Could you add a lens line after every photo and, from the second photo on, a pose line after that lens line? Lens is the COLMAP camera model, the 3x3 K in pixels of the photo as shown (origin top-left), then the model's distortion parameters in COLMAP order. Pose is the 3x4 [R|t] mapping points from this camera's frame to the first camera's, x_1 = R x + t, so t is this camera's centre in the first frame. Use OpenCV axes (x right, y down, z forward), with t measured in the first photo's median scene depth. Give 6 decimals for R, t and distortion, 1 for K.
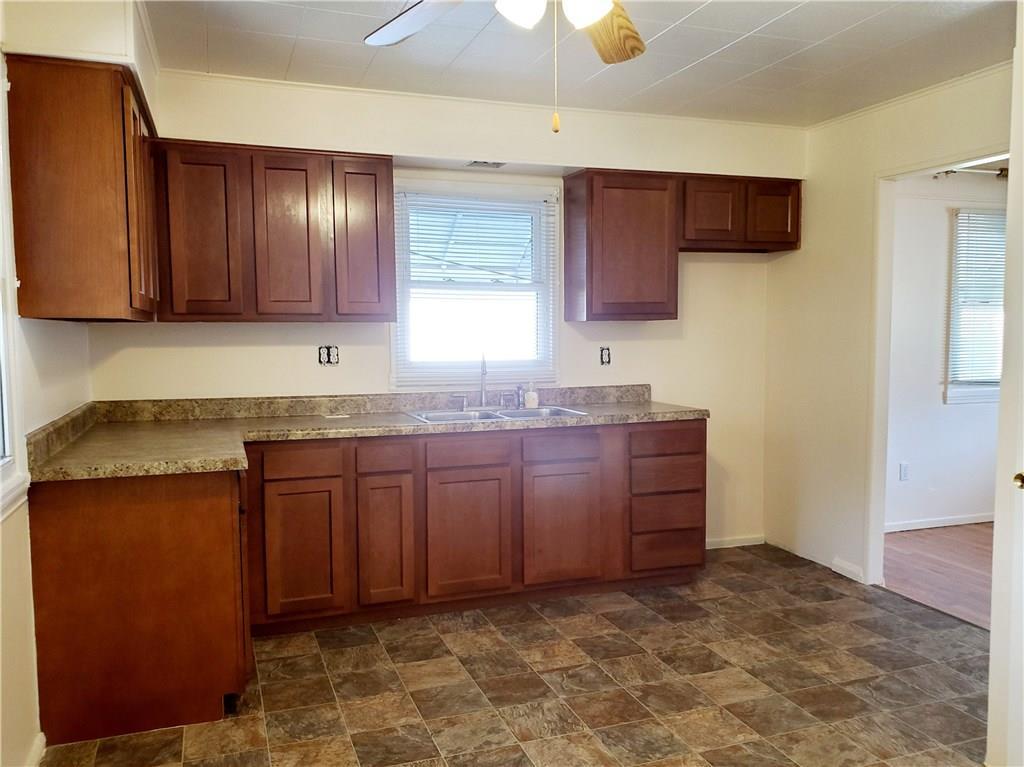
lens RADIAL K [[825.6, 0, 512.0], [0, 825.6, 383.5], [0, 0, 1]] dist [0.047962, -0.055942]
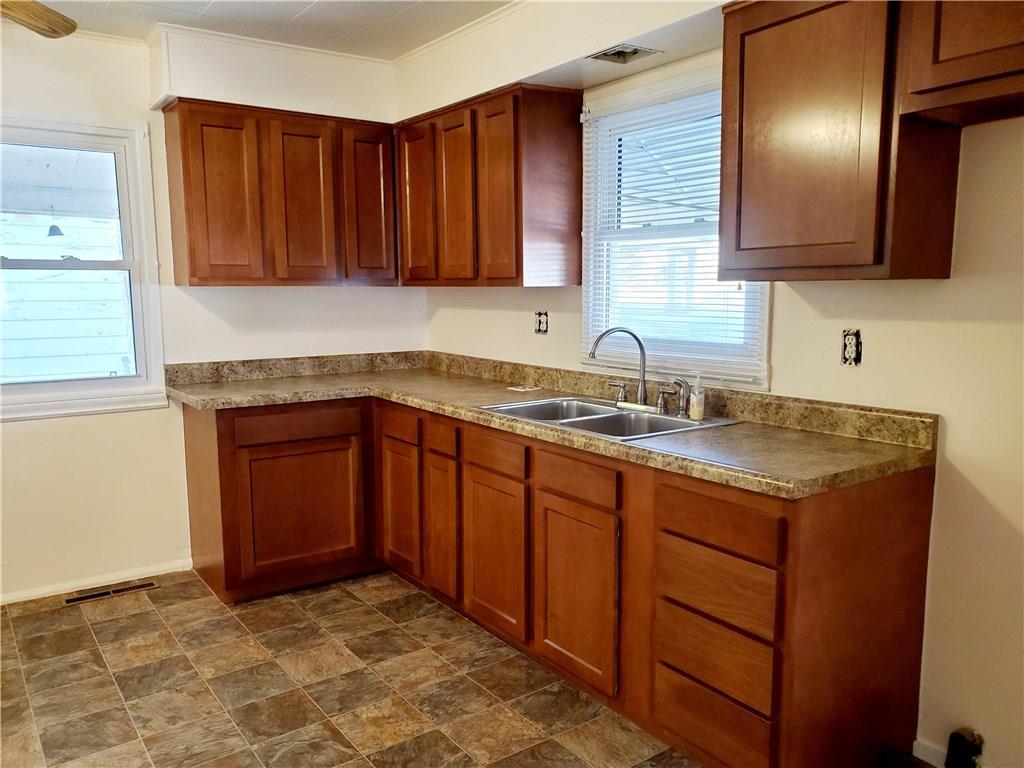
lens RADIAL K [[795.1, 0, 512.0], [0, 795.1, 398.9], [0, 0, 1]] dist [0.043813, 0.003312]
pose [[0.270288, 0.139163, -0.952669, 0.702885], [-0.055668, 0.990102, 0.128838, -0.070350], [0.961169, 0.018210, 0.275359, 0.845903]]
